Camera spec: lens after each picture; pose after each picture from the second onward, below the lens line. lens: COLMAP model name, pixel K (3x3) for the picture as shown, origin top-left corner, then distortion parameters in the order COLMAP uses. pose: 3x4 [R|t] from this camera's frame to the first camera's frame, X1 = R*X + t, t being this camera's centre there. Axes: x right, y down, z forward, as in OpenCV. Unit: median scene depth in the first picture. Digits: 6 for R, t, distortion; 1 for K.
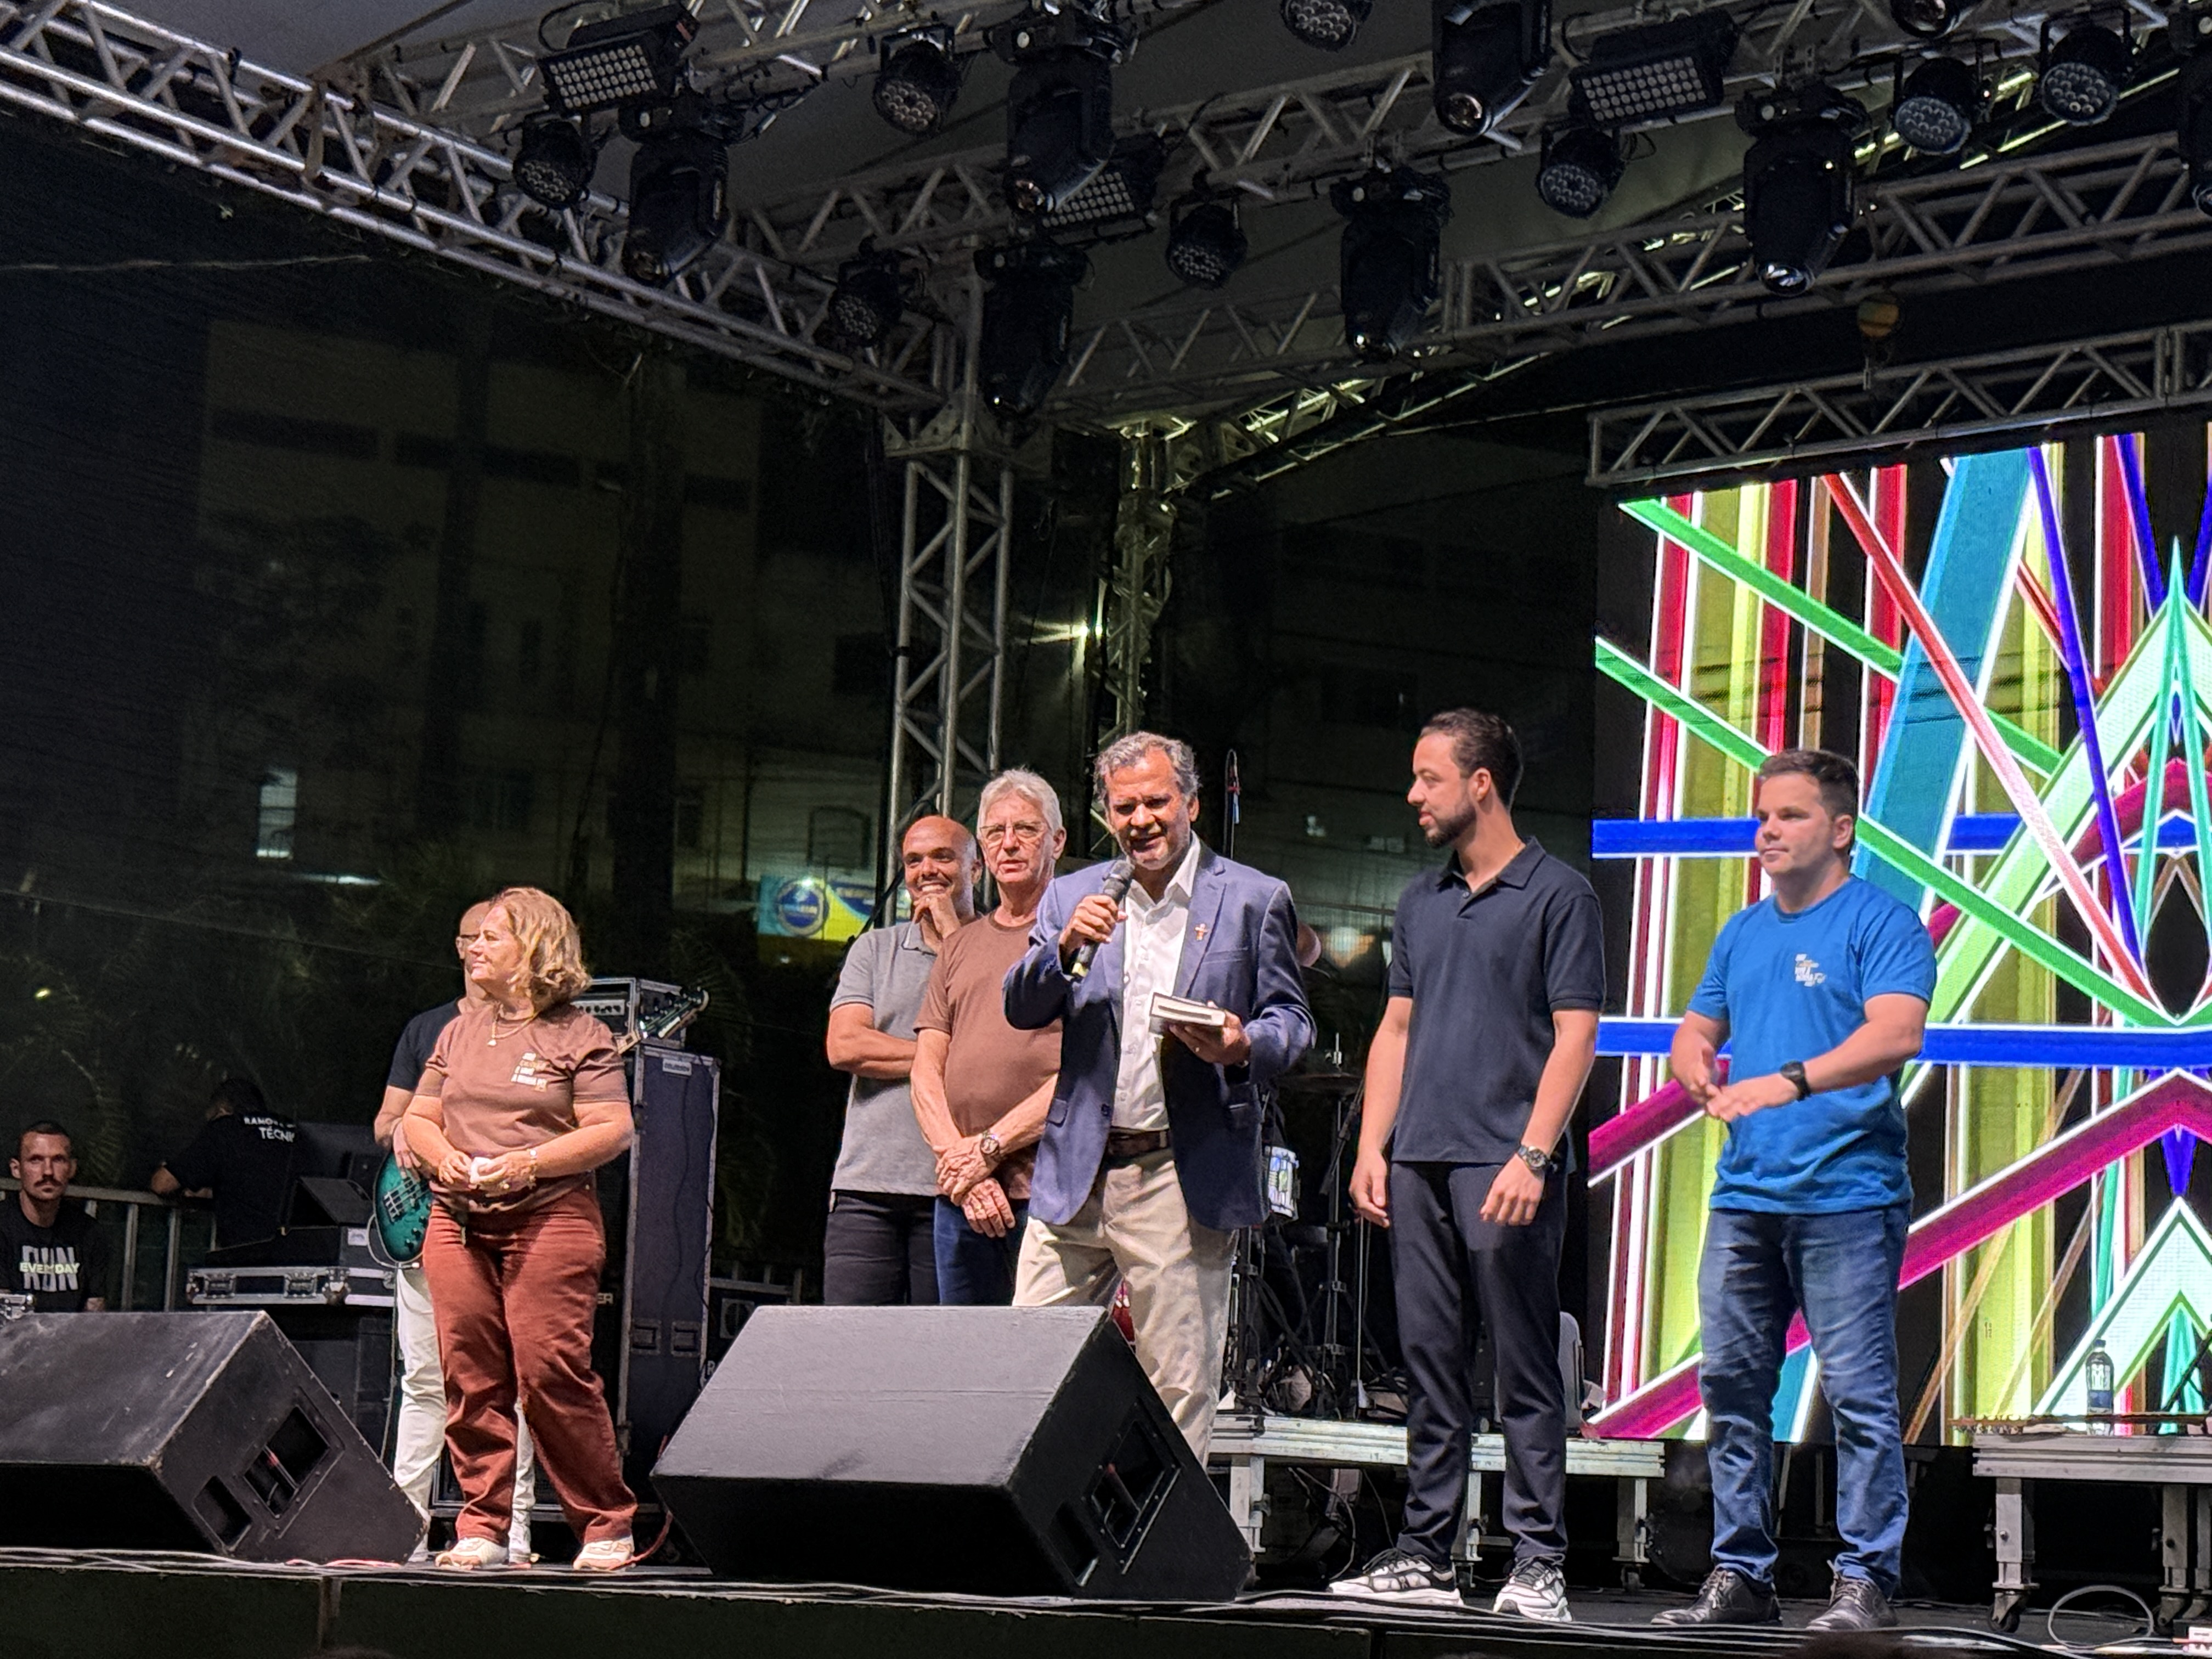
lens RADIAL K [[4309.0, 0, 1106.0], [0, 4309.0, 829.5], [0, 0, 1]] dist [0.072736, 0.207368]
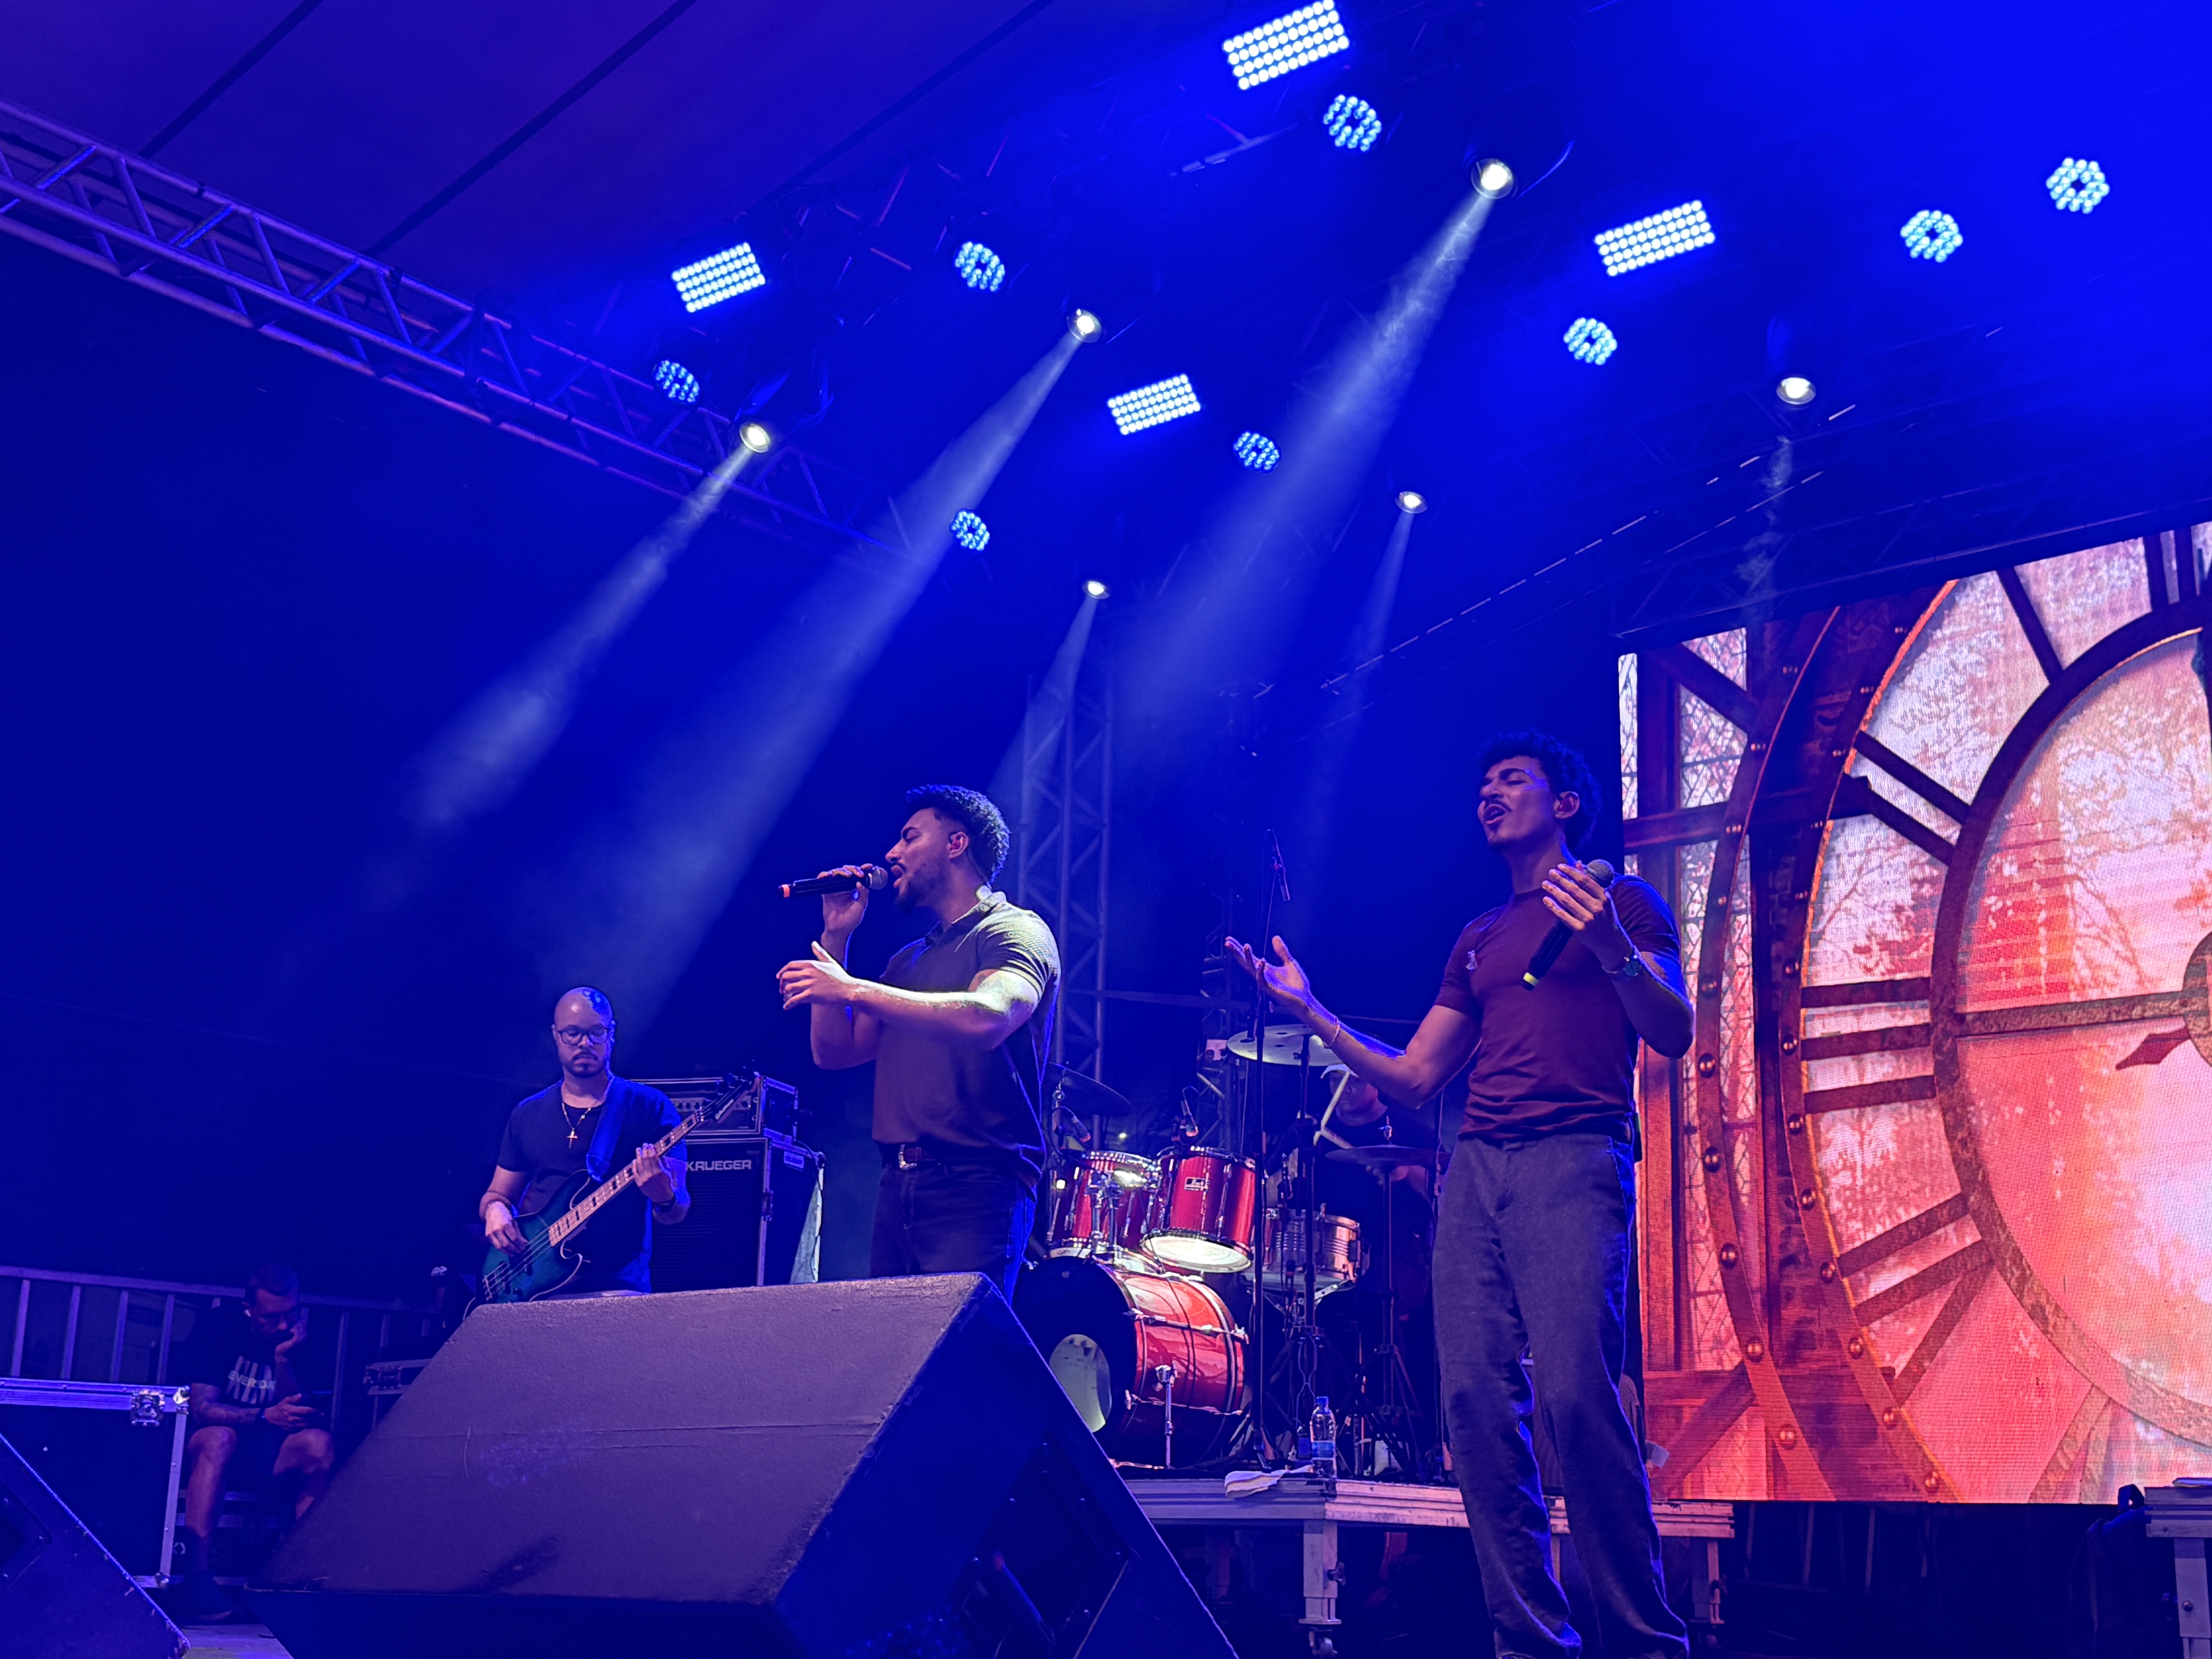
lens RADIAL K [[2760.2, 0, 1106.0], [0, 2760.2, 829.5], [0, 0, 1]] dist [0.173149, -0.438560]
pose [[0.998319, -0.027623, -0.050951, 0.015725], [0.022505, 0.994890, -0.098420, 0.038077], [0.053409, 0.097108, 0.993840, 0.269536]]
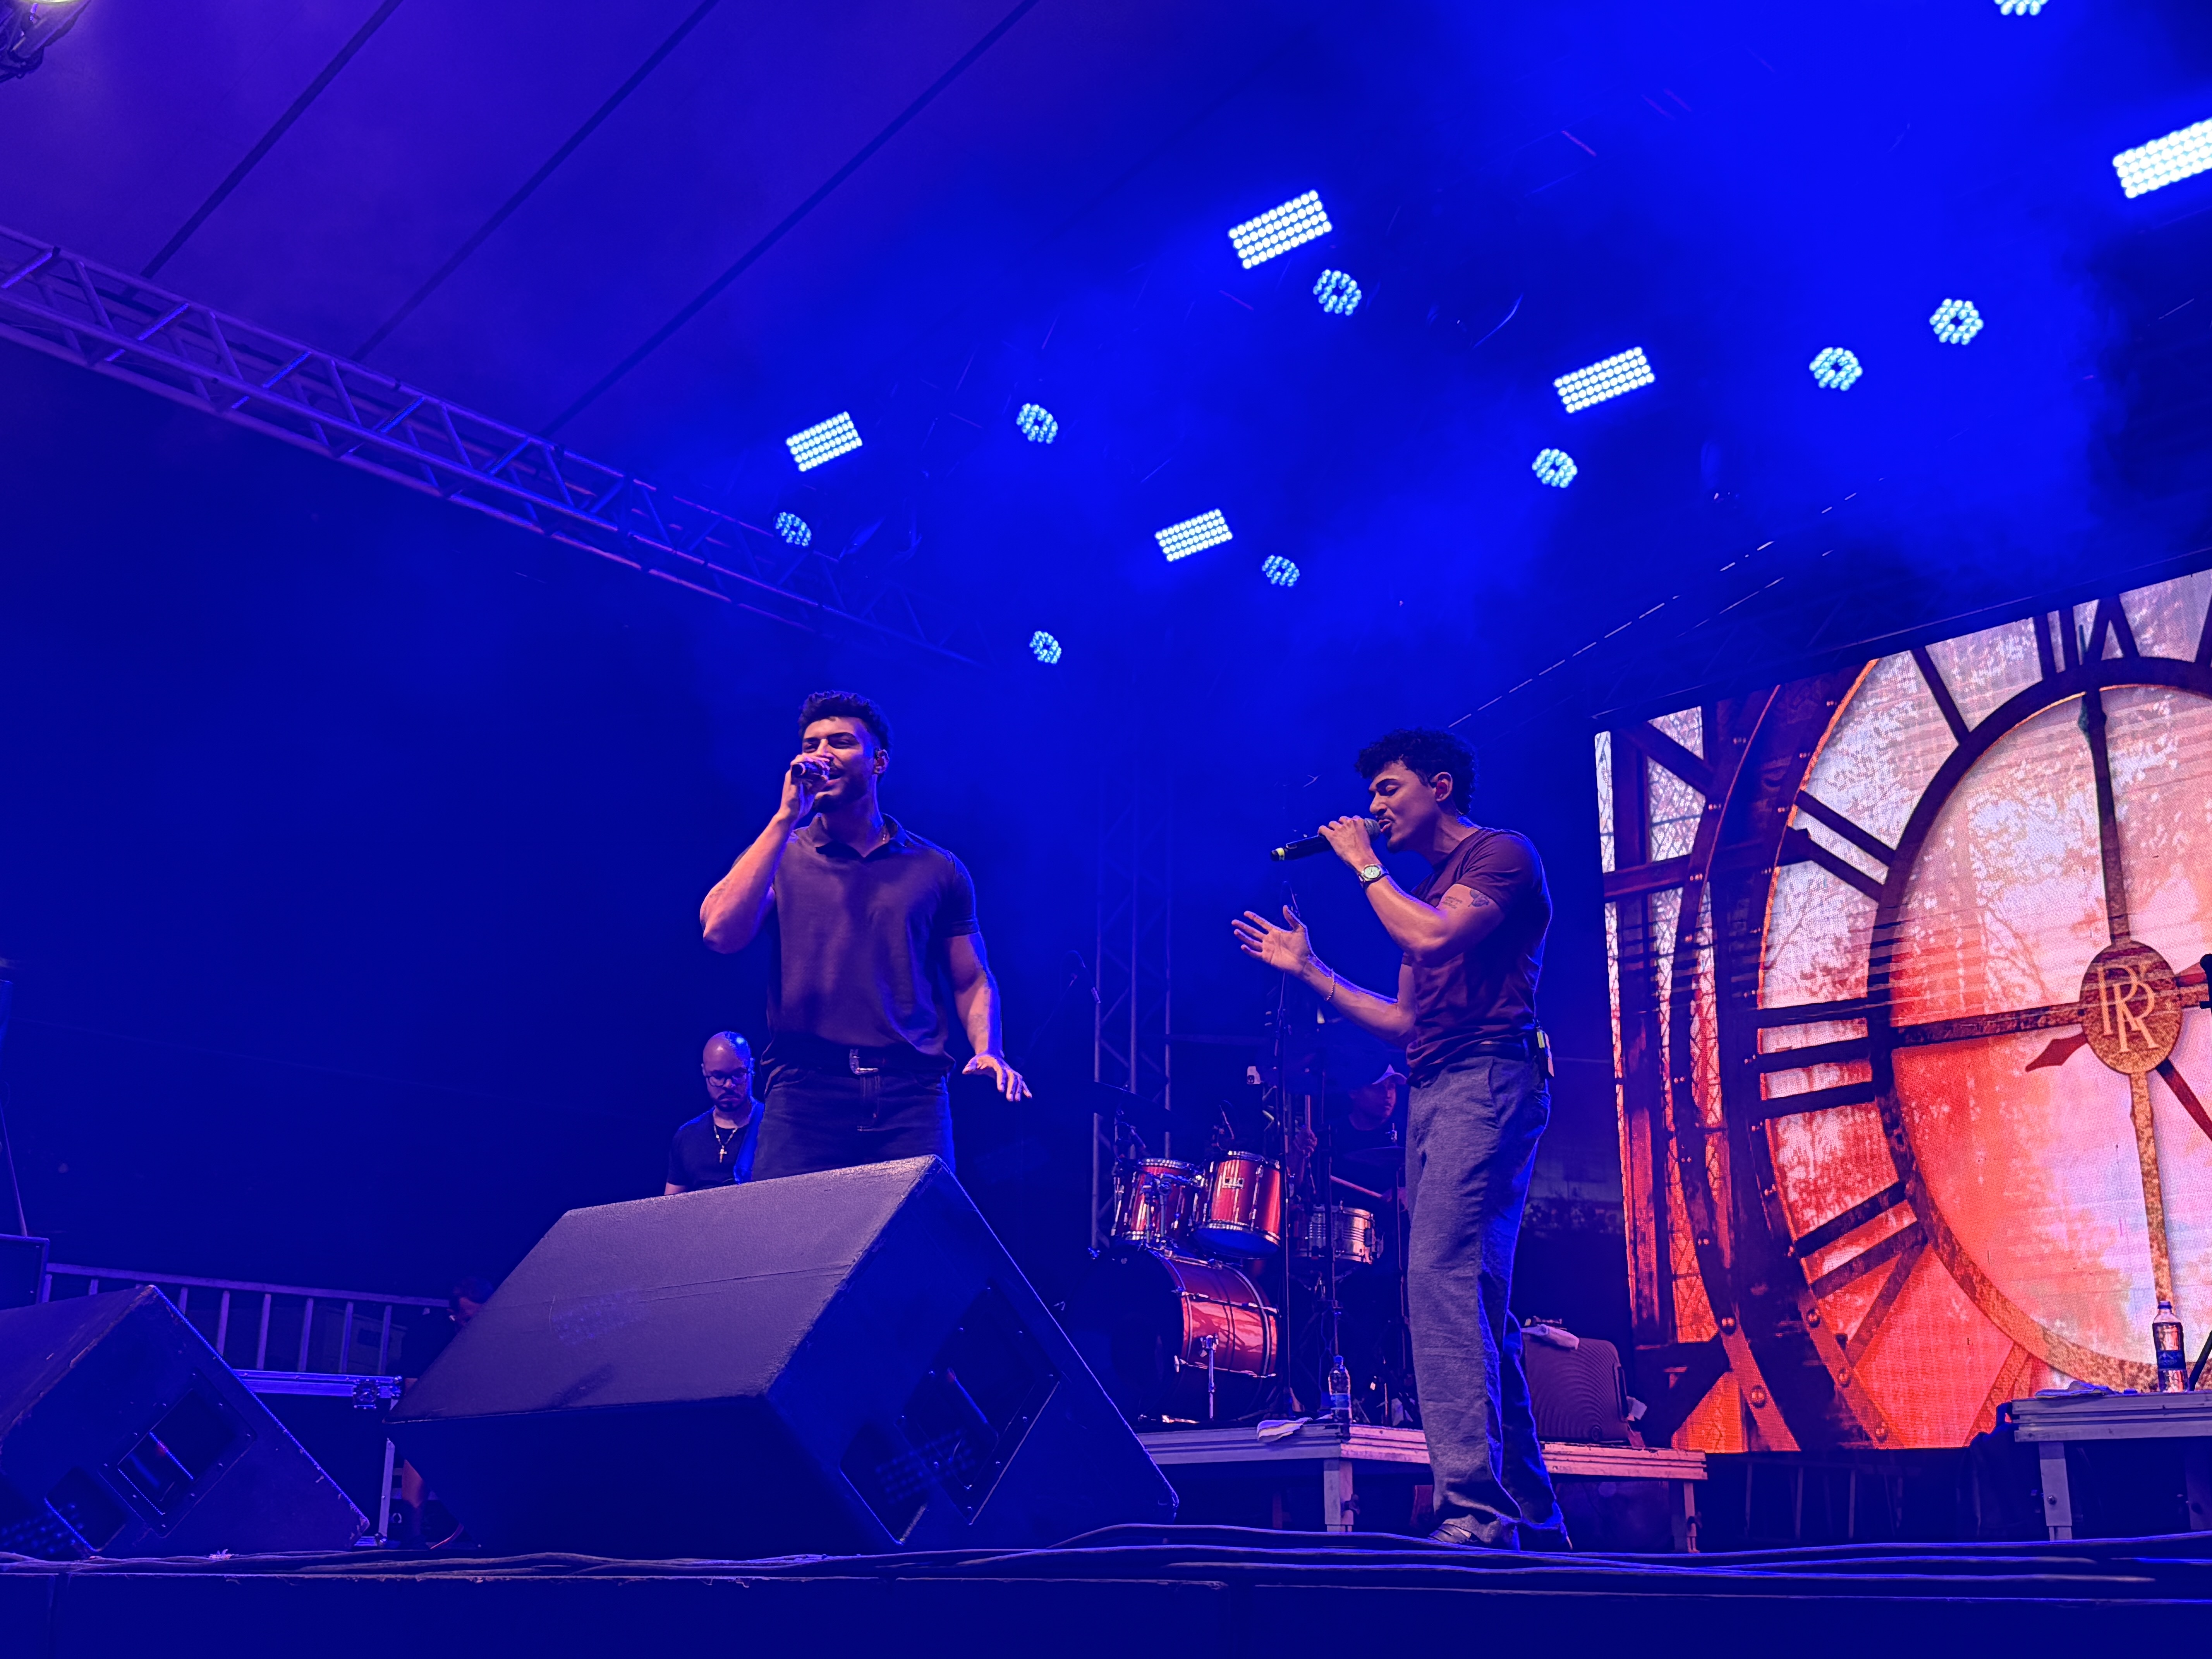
lens RADIAL K [[2404.9, 0, 1106.0], [0, 2404.9, 829.5], [0, 0, 1]] dist [0.155687, -0.363876]
pose [[0.994118, -0.058260, -0.091303, 0.030289], [0.045318, 0.989408, -0.137909, 0.048934], [0.098370, 0.132961, 0.986228, 0.250398]]
